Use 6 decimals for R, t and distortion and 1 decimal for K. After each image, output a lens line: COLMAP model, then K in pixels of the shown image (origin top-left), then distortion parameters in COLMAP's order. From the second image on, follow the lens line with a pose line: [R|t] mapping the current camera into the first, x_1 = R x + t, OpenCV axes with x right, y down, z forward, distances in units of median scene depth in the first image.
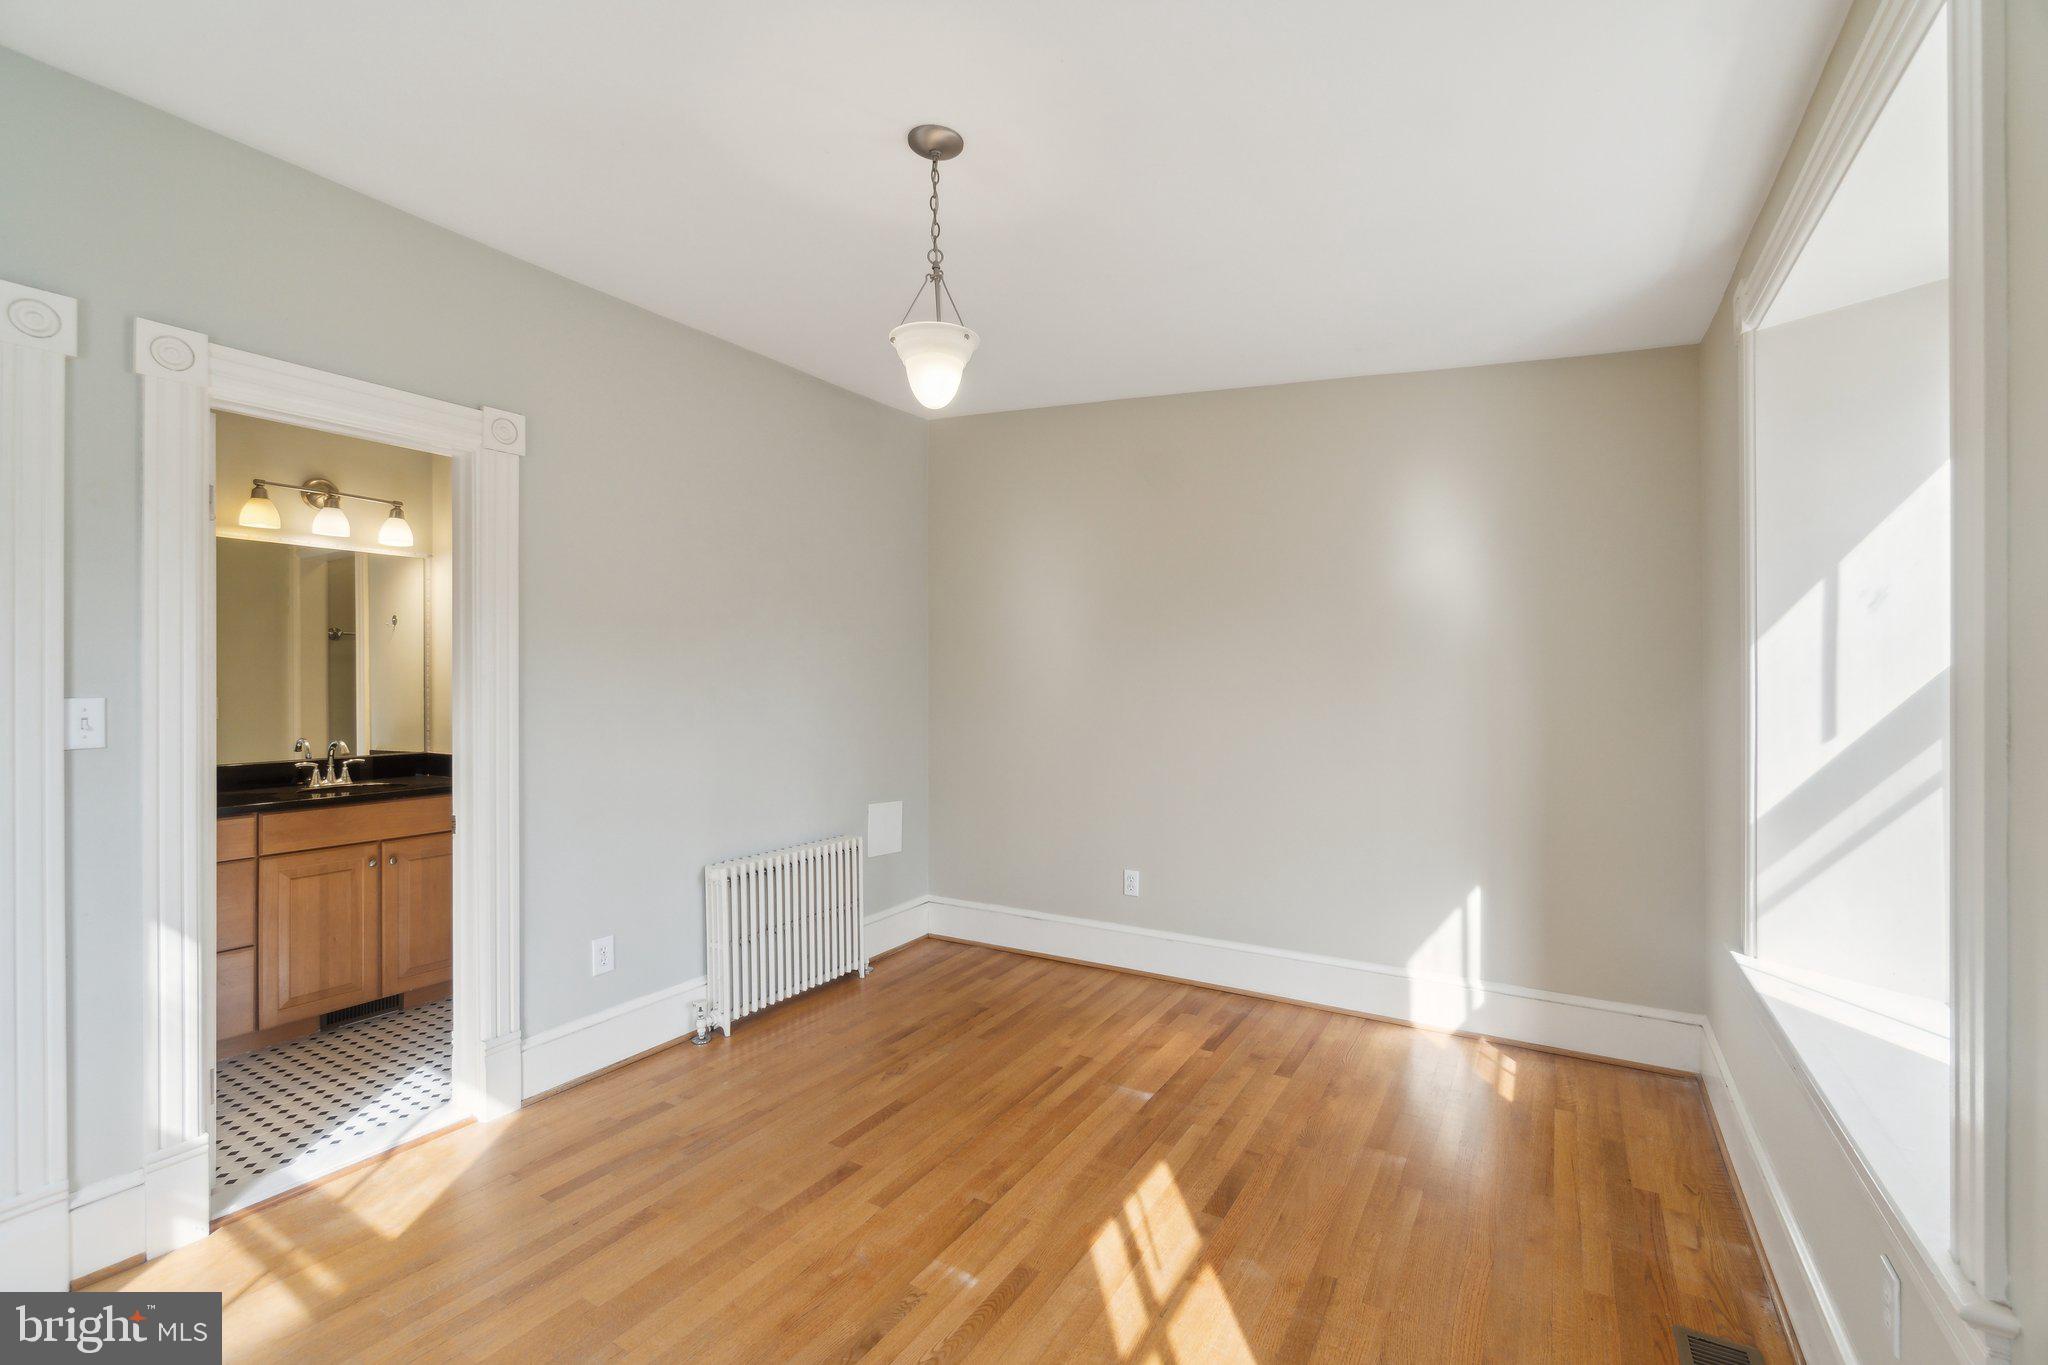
lens RADIAL K [[895.0, 0, 1014.8], [0, 895.0, 680.6], [0, 0, 1]] dist [-0.003527, 0.000078]
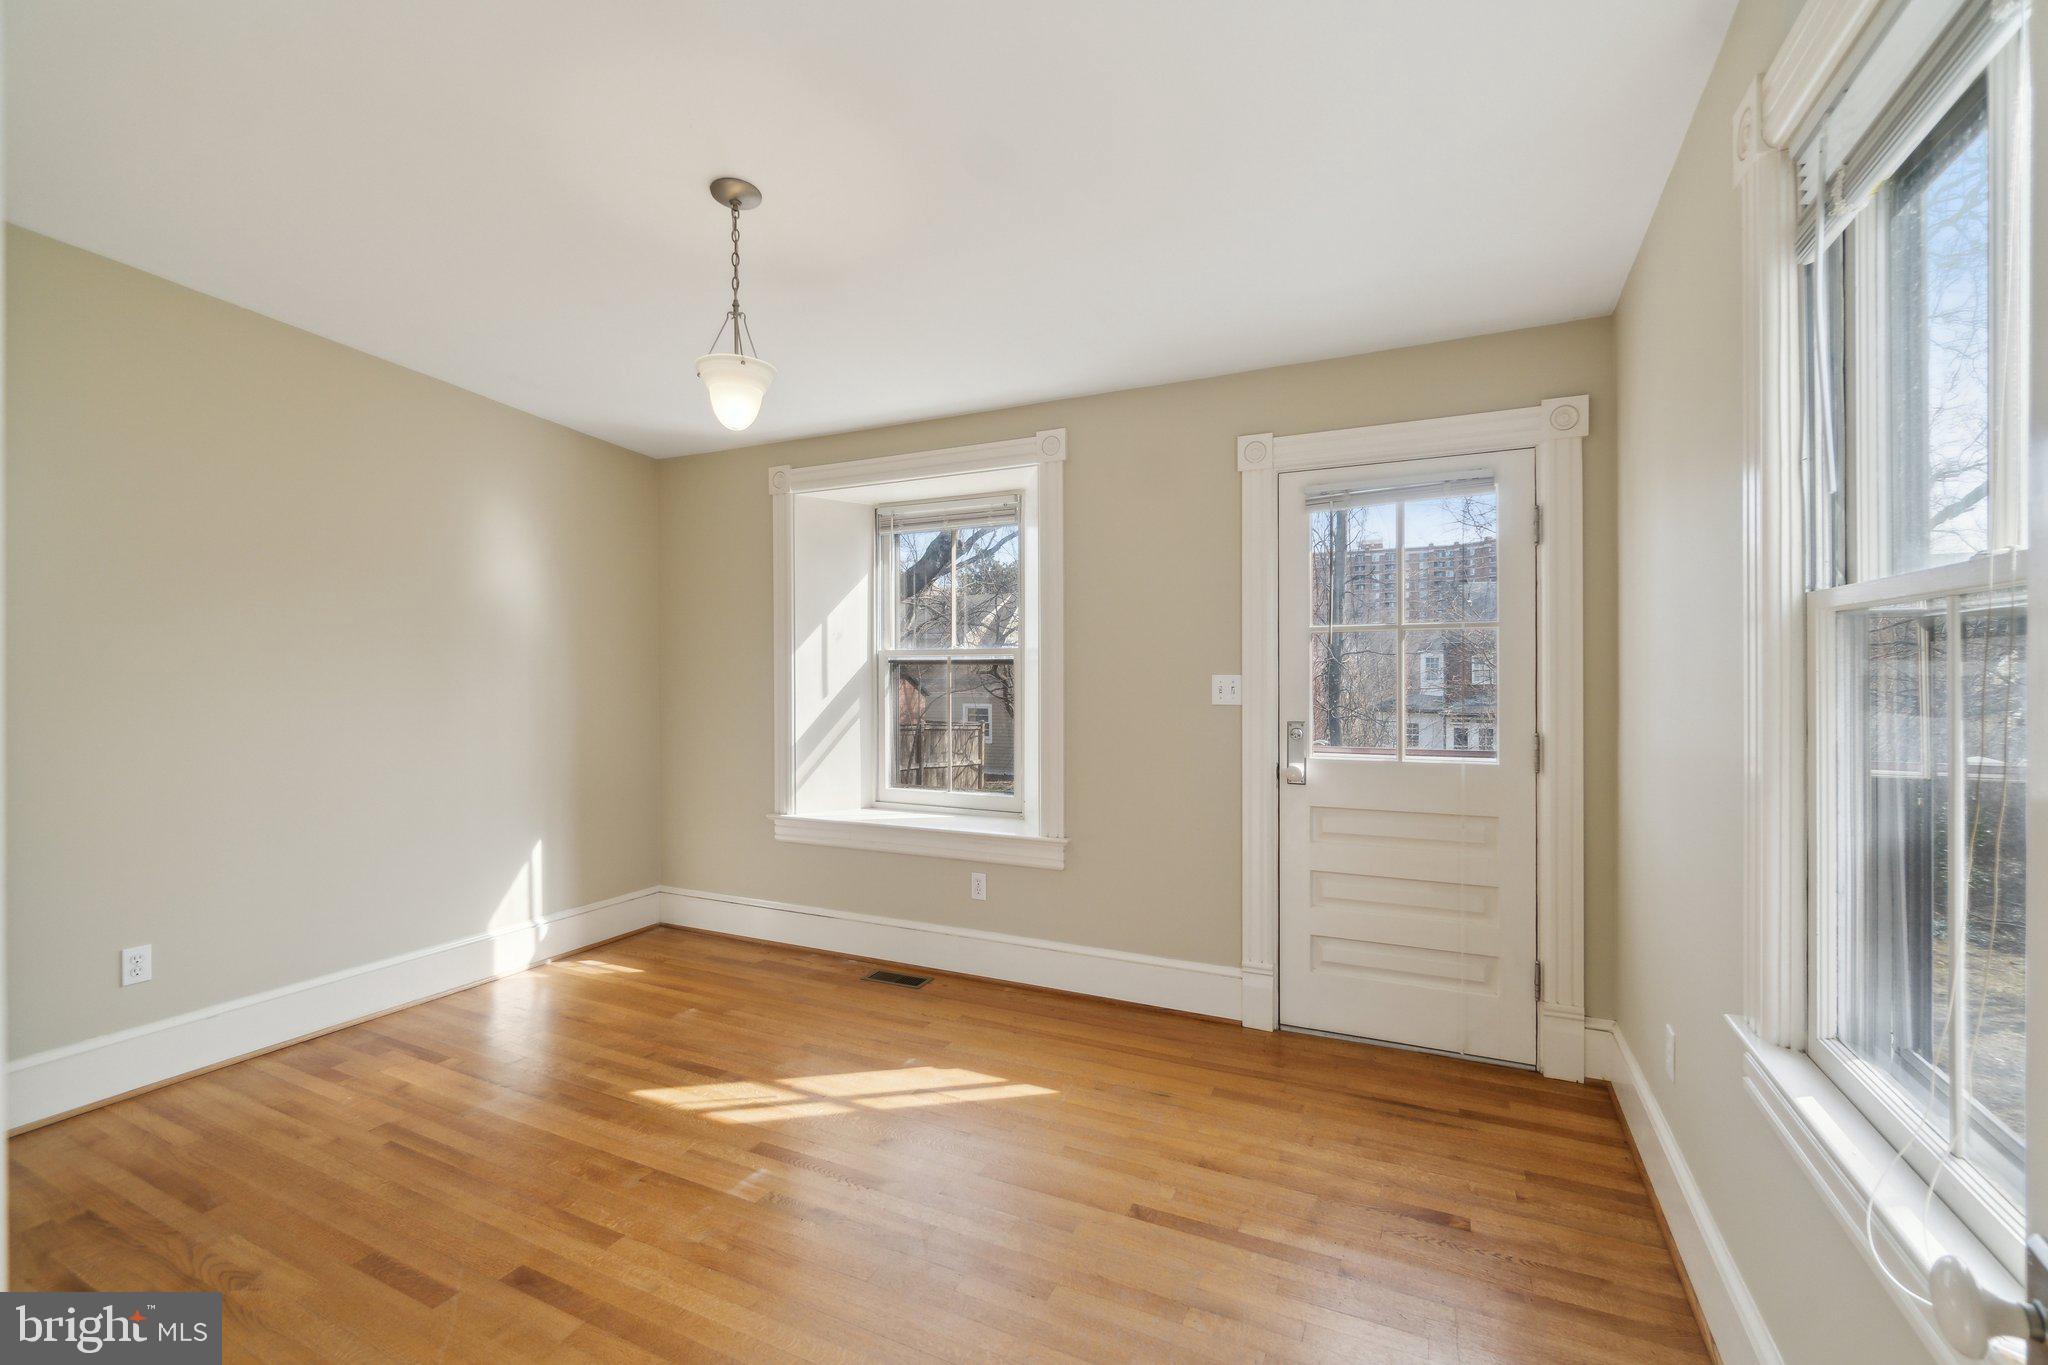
lens RADIAL K [[900.5, 0, 1014.5], [0, 900.5, 672.2], [0, 0, 1]] dist [0.000279, 0.000067]
pose [[-0.096775, -0.002763, 0.995302, -0.875643], [0.006238, 0.999975, 0.003383, -0.001114], [-0.995287, 0.006536, -0.096755, 0.529427]]
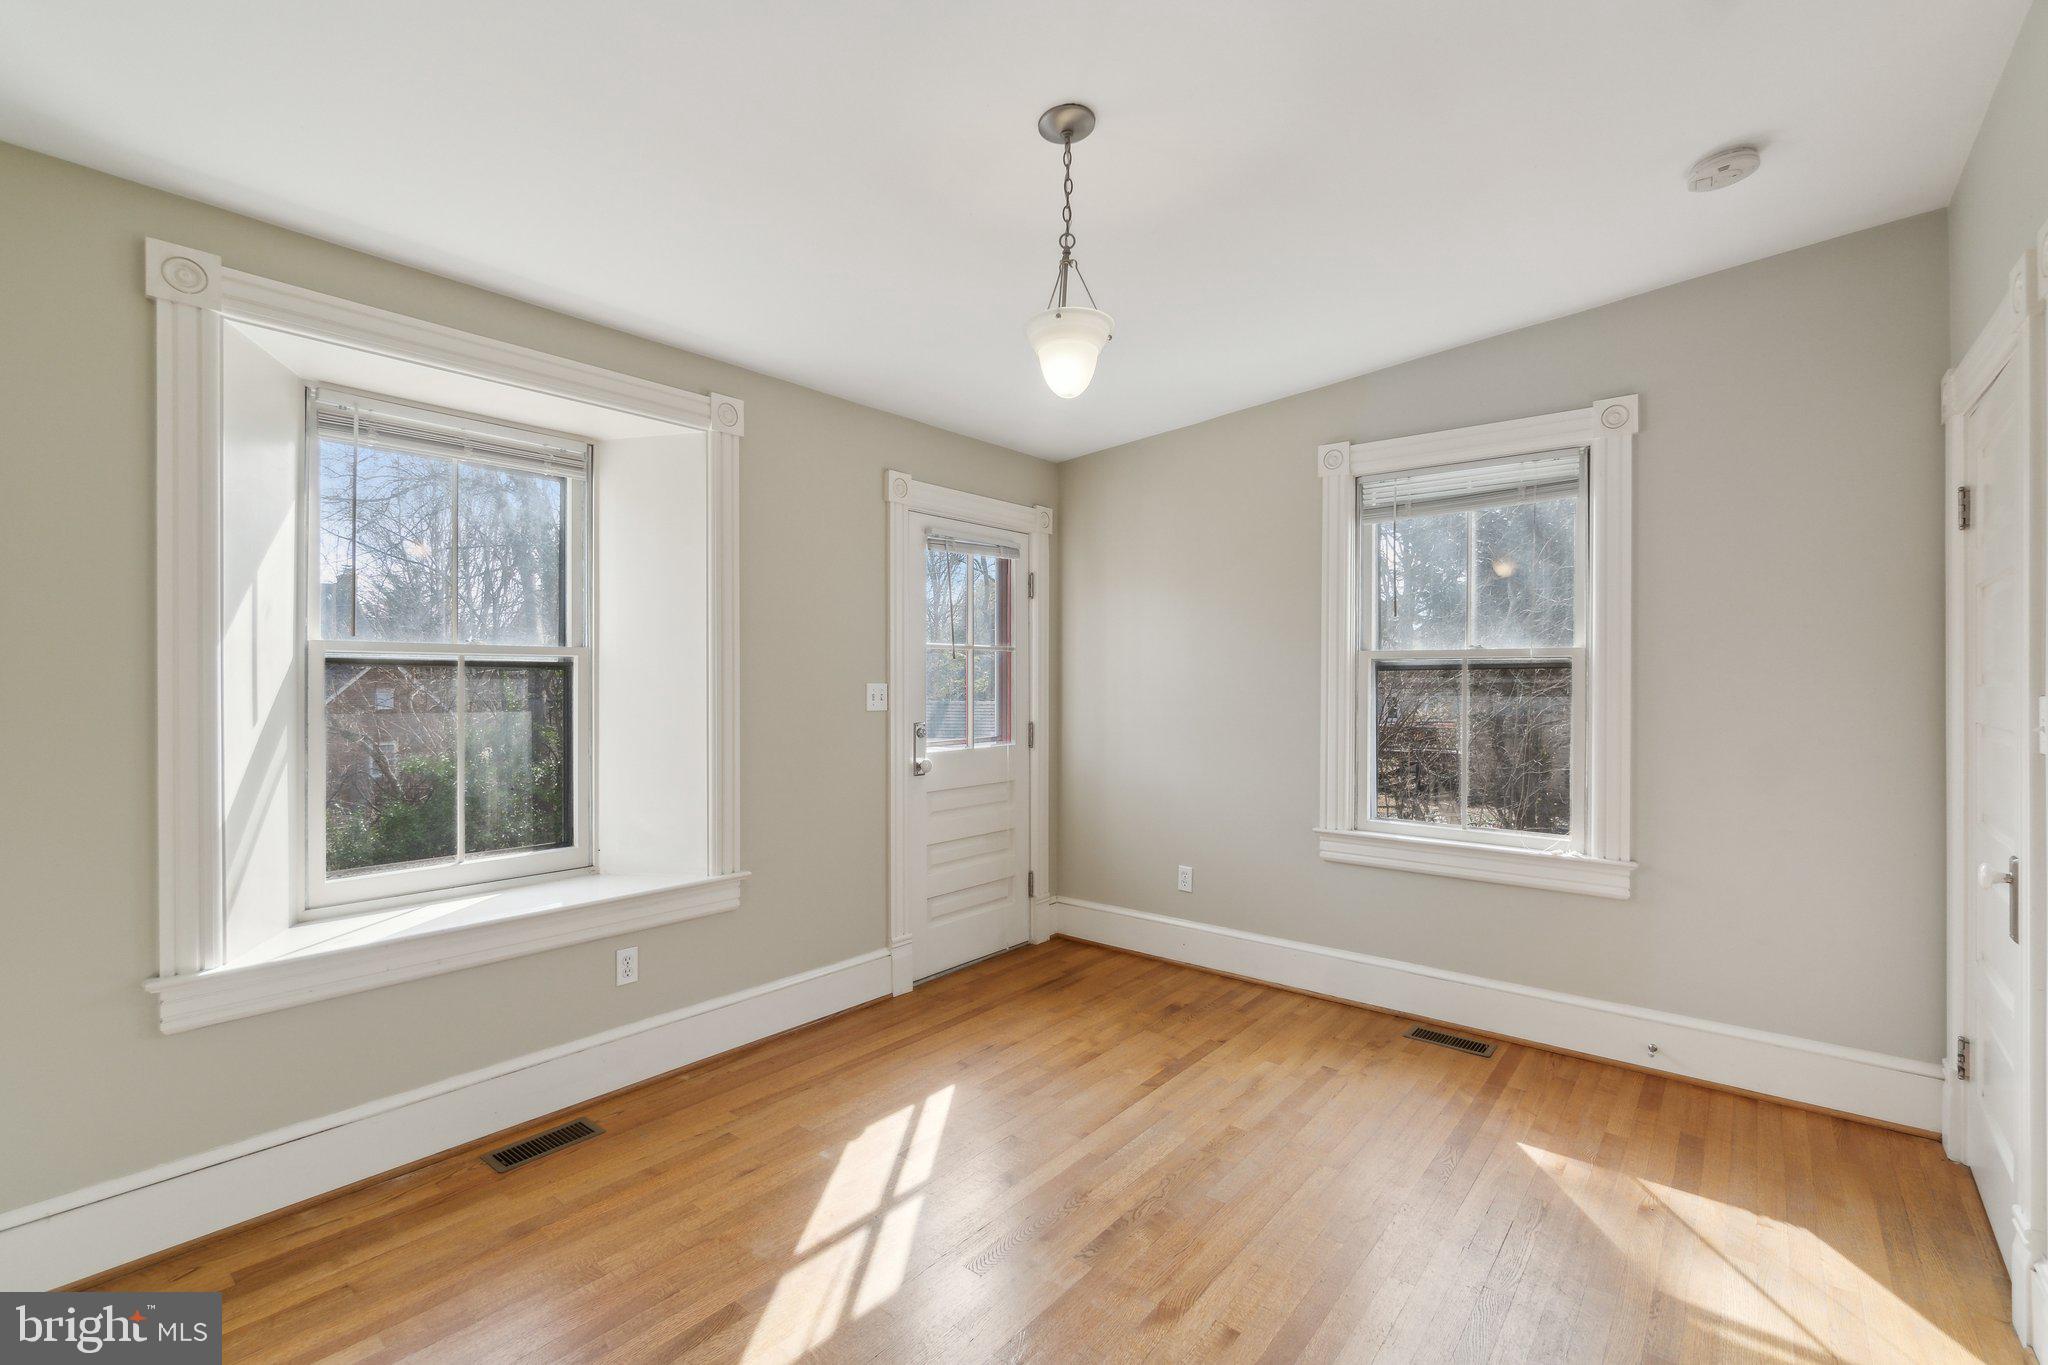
lens RADIAL K [[910.1, 0, 1027.3], [0, 910.1, 681.3], [0, 0, 1]] dist [-0.000102, -0.000124]
pose [[-0.991892, -0.001546, 0.127071, -0.120382], [-0.001244, 0.999996, 0.002456, 0.001809], [-0.127074, 0.002278, -0.991891, 1.388393]]
